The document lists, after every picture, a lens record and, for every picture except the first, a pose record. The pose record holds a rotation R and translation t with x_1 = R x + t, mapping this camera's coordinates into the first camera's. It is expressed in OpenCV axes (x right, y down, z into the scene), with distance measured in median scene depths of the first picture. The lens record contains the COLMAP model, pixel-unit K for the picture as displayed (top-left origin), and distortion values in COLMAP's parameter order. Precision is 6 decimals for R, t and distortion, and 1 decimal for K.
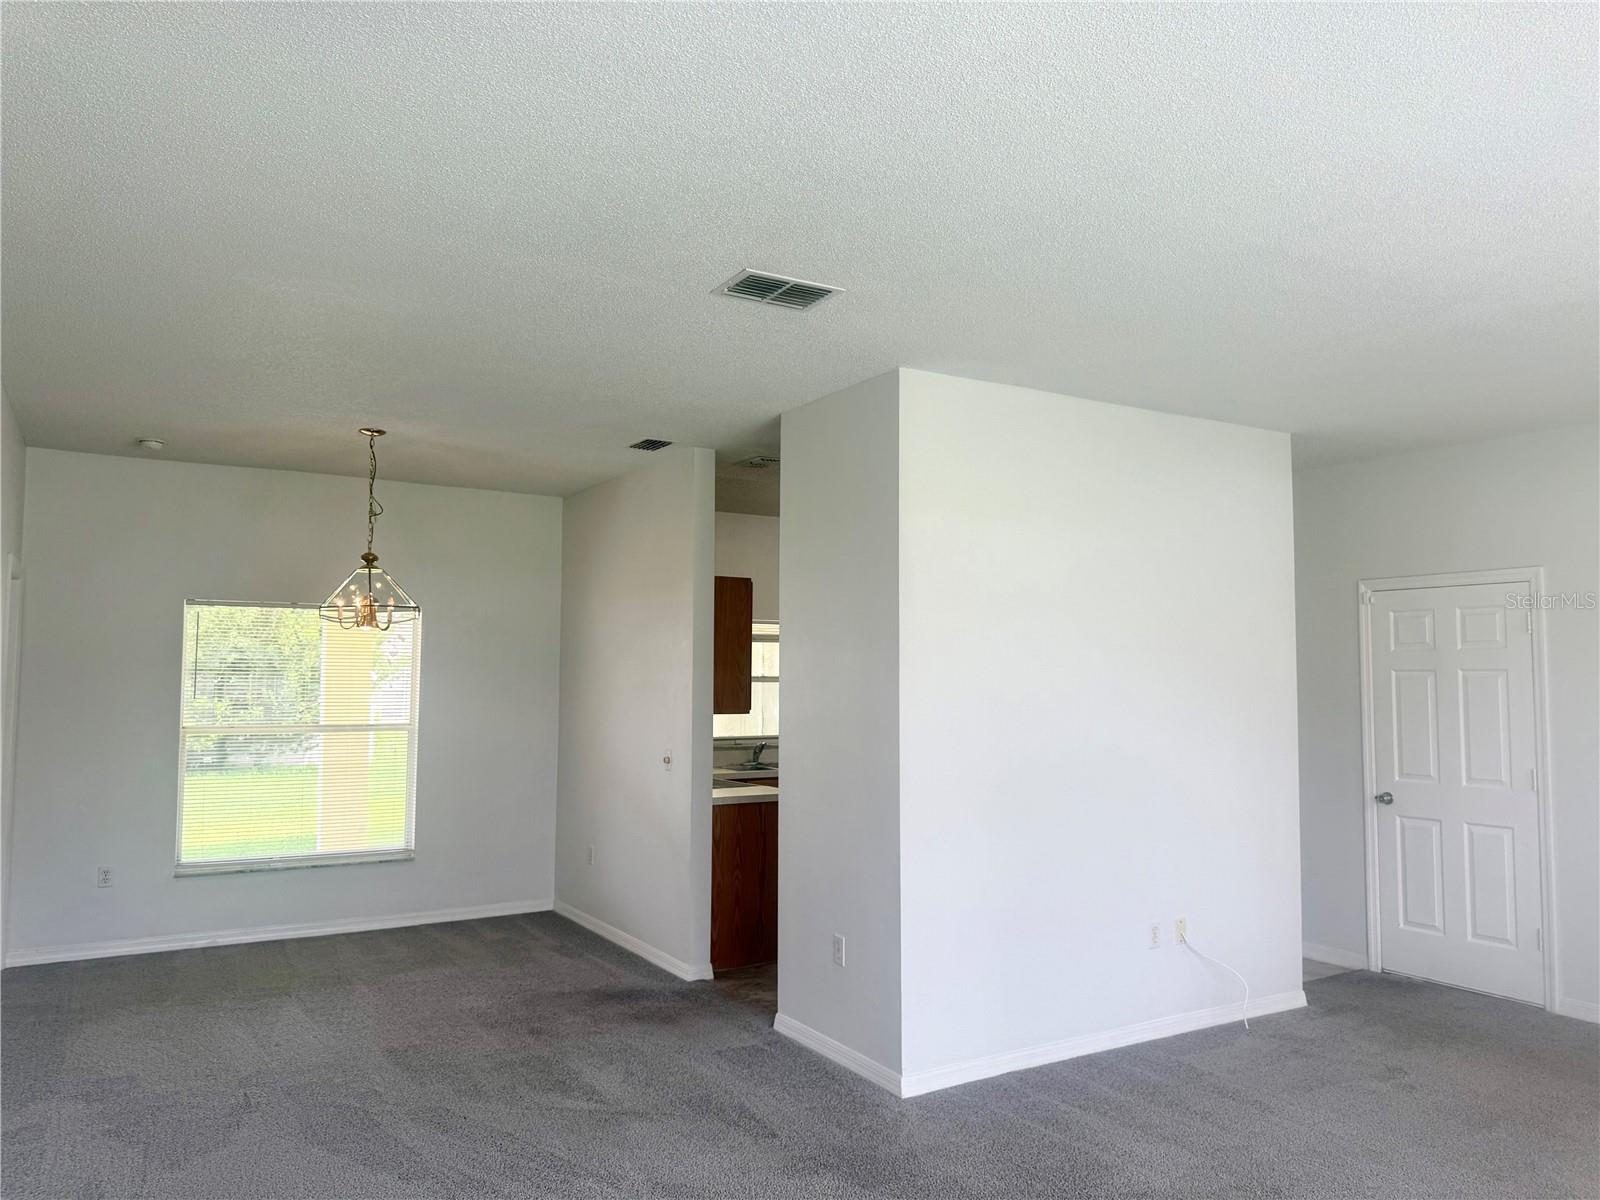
lens RADIAL K [[1145.9, 0, 806.9], [0, 1145.9, 611.8], [0, 0, 1]] dist [0.067673, -0.069141]
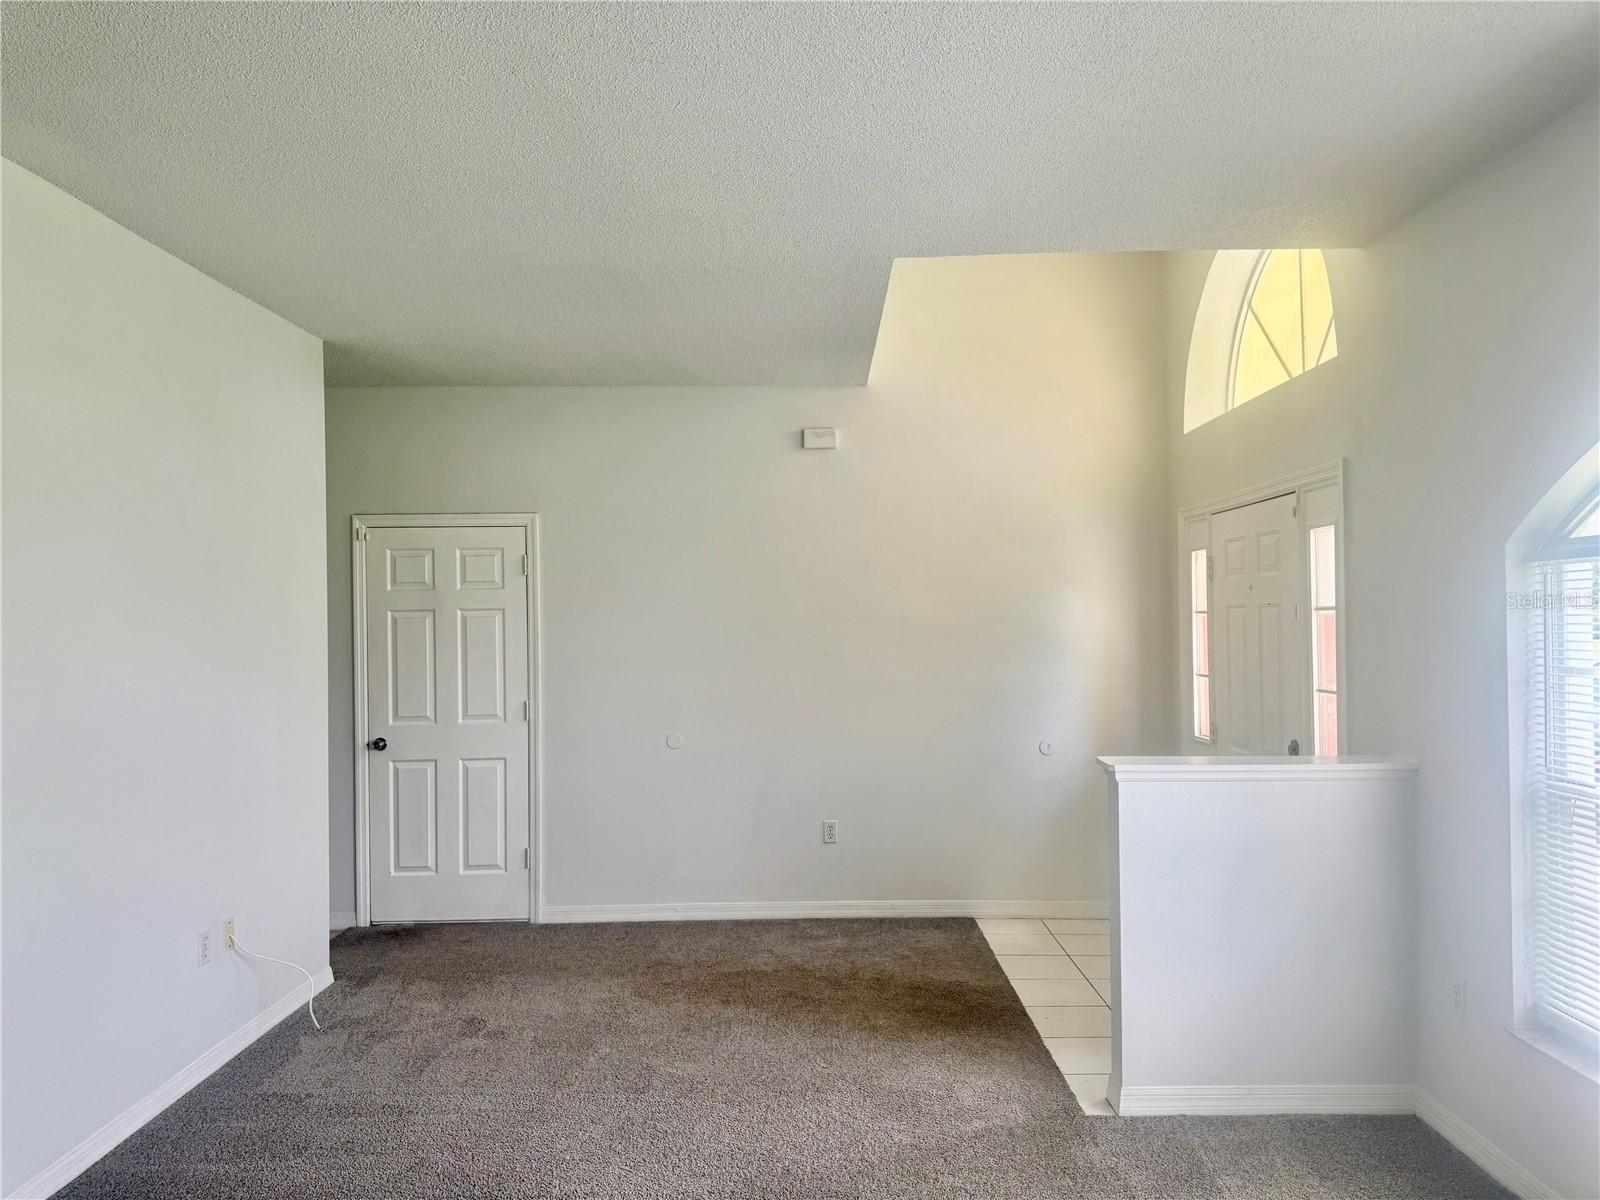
lens RADIAL K [[1145.9, 0, 802.4], [0, 1145.9, 602.5], [0, 0, 1]] dist [0.067673, -0.069141]
pose [[0.534011, 0.004178, 0.845467, -0.131704], [-0.037241, 0.999133, 0.018585, 0.014064], [-0.844657, -0.041411, 0.533704, 0.214526]]
